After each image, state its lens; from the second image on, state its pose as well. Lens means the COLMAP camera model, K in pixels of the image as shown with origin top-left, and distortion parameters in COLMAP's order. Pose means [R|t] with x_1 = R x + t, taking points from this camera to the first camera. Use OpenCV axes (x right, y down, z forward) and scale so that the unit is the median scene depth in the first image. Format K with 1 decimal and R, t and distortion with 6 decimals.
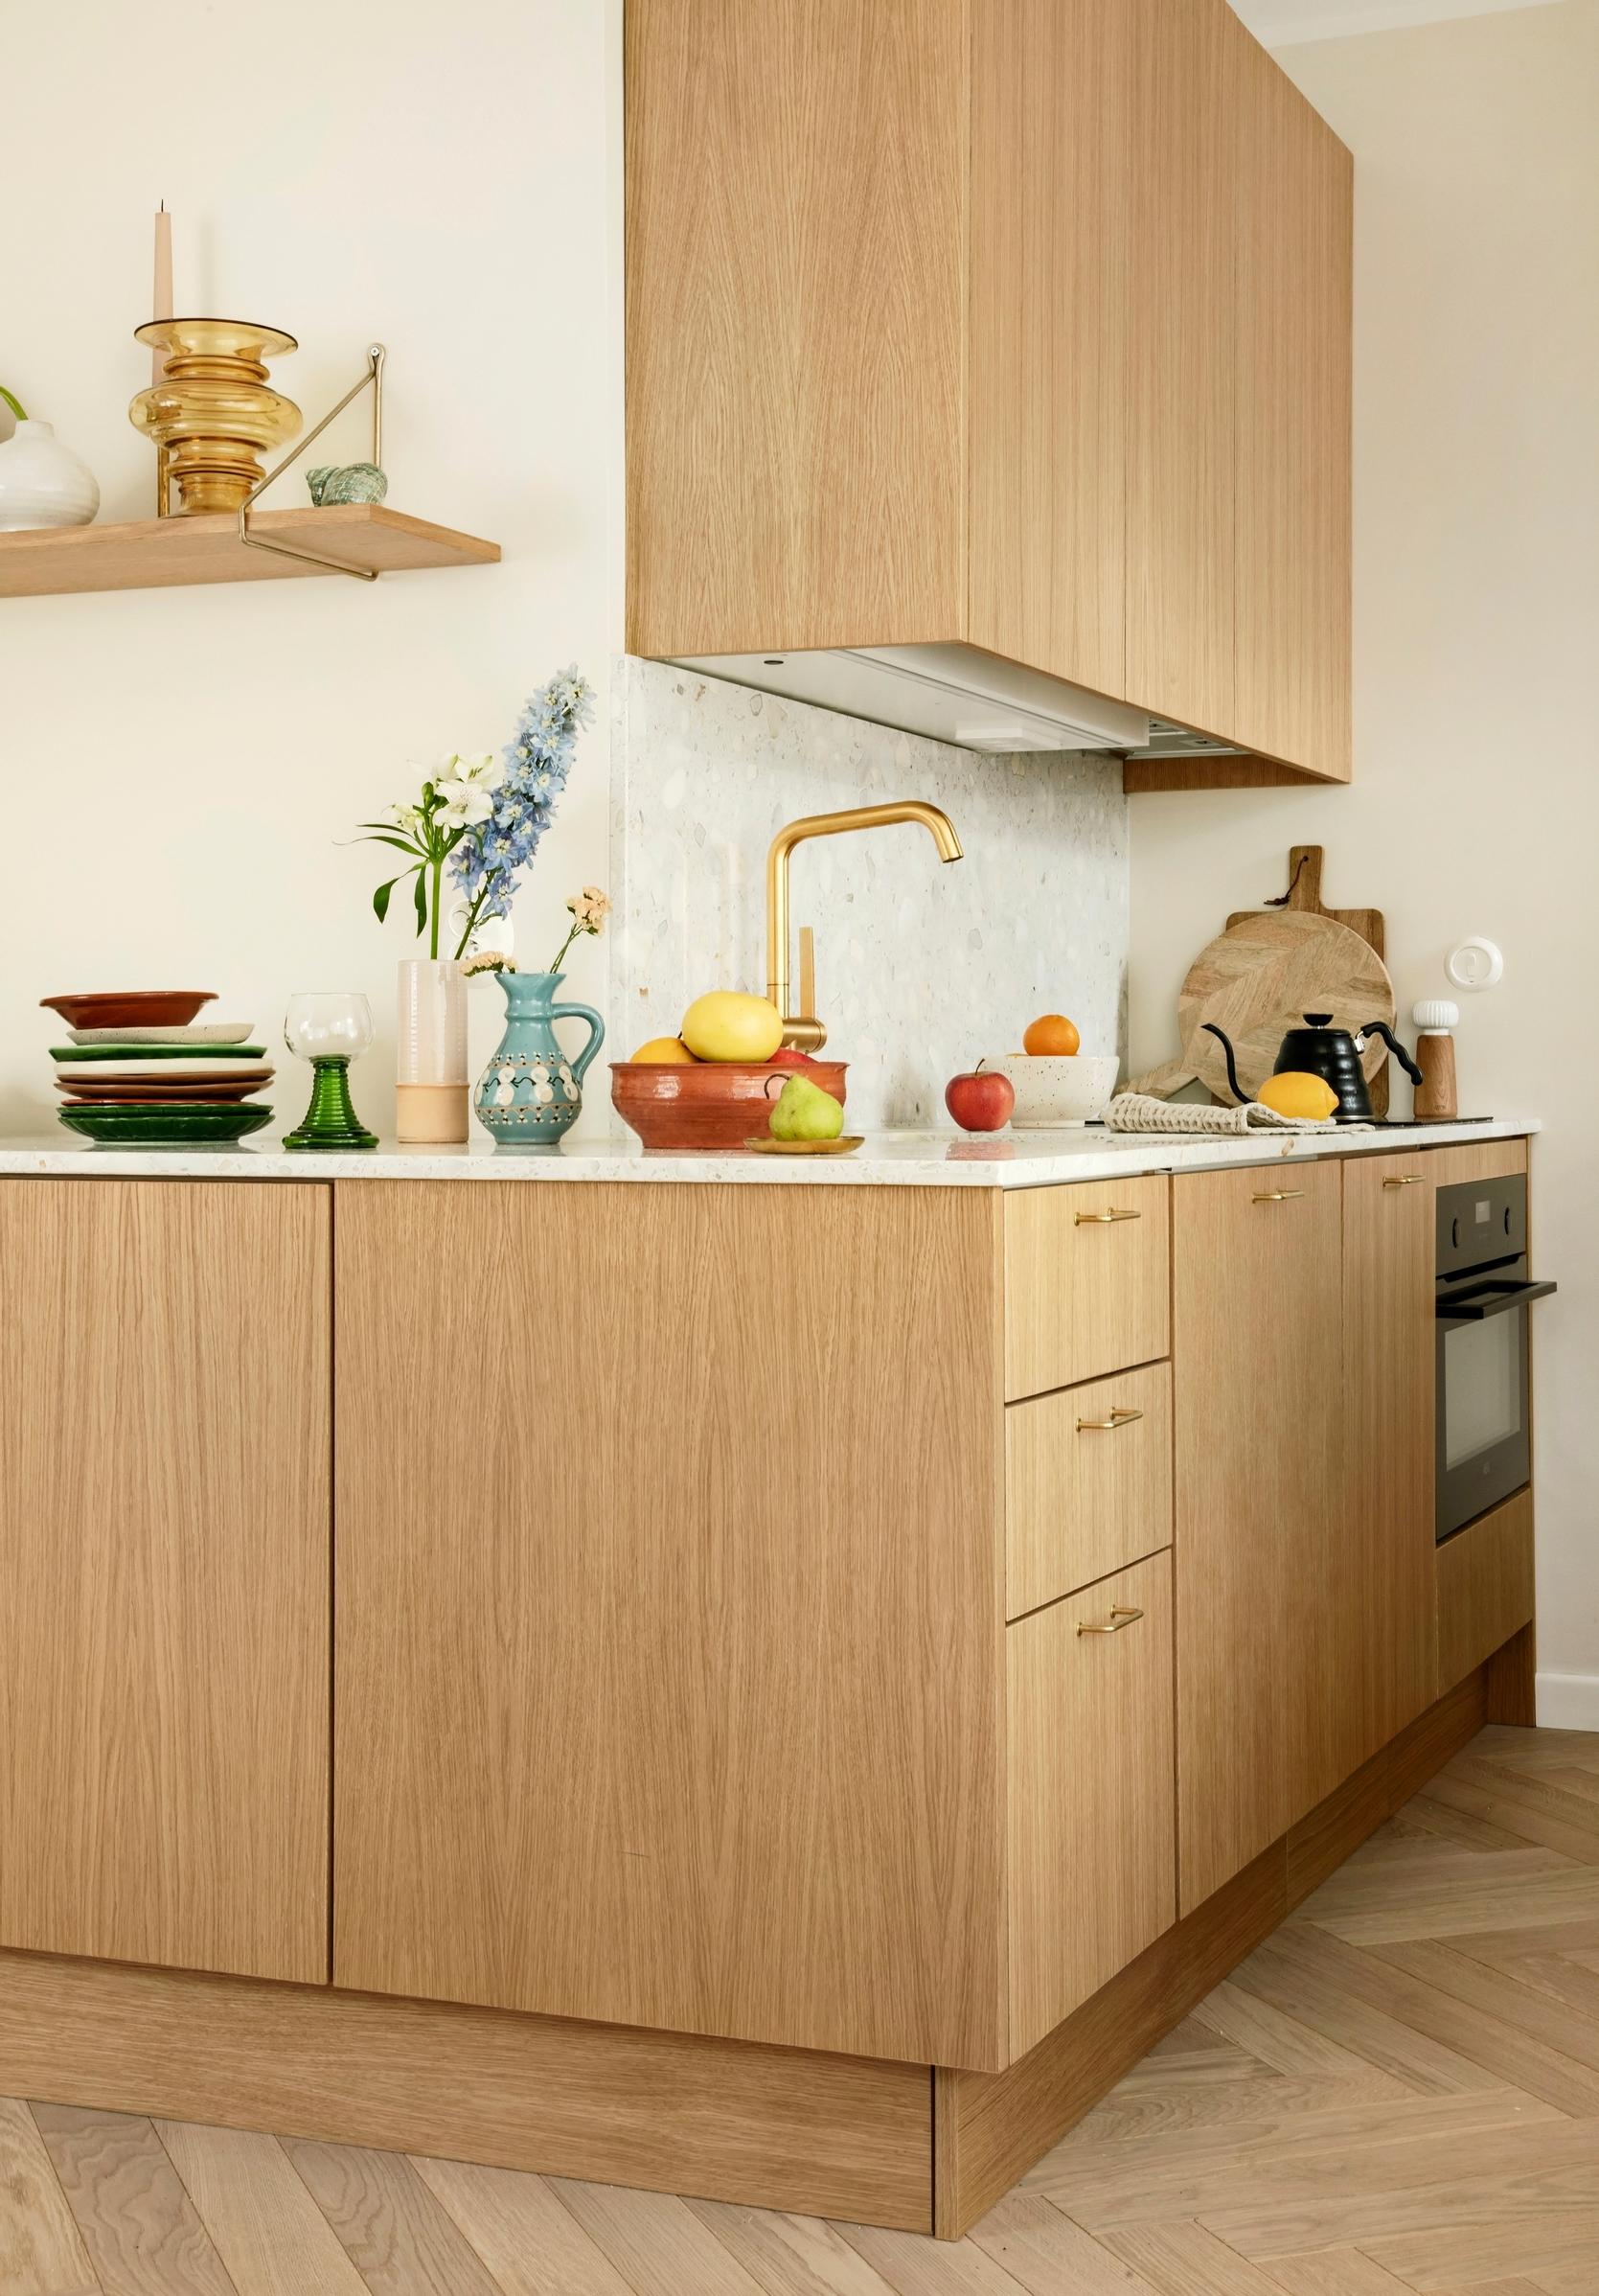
lens RADIAL K [[3160.7, 0, 799.7], [0, 3160.7, 1144.7], [0, 0, 1]] dist [0.016071, 0.000000]
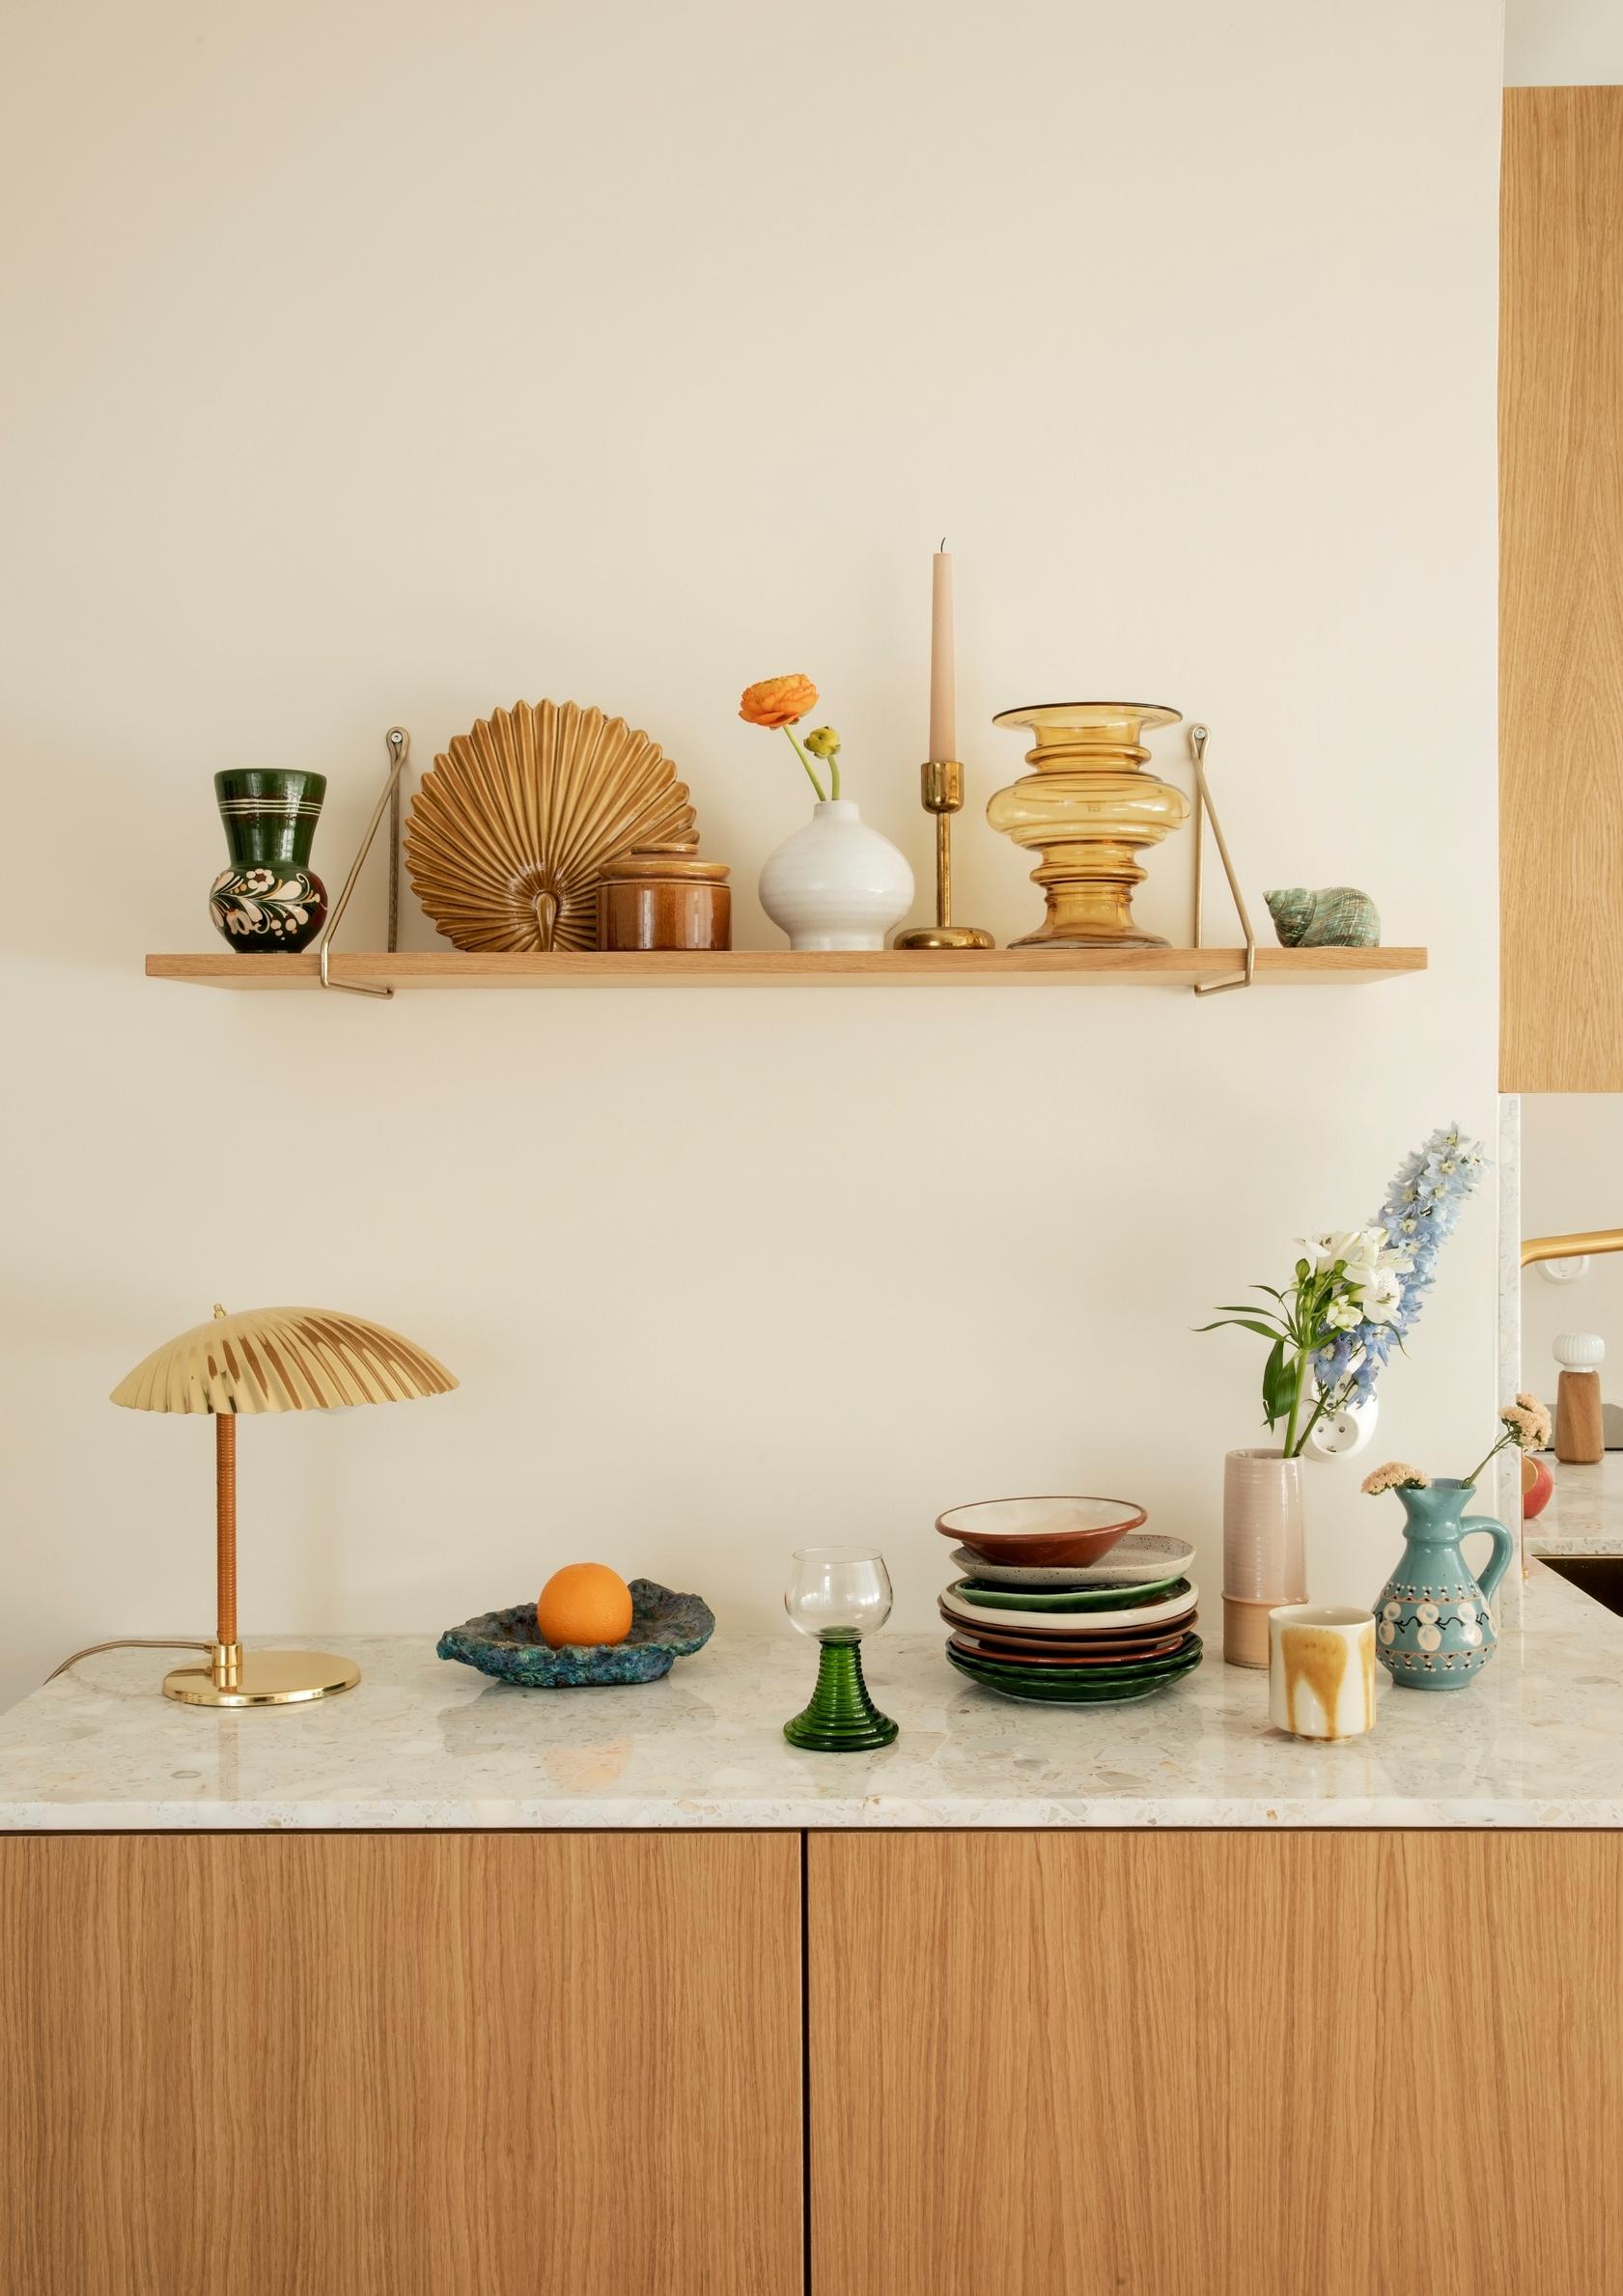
lens RADIAL K [[2548.8, 0, 811.9], [0, 2548.8, 1146.1], [0, 0, 1]] dist [-0.009054, 0.000000]
pose [[0.931410, -0.009951, 0.363836, -0.574588], [0.012419, 0.999913, -0.004442, -0.158375], [-0.363761, 0.008656, 0.931452, 0.452697]]
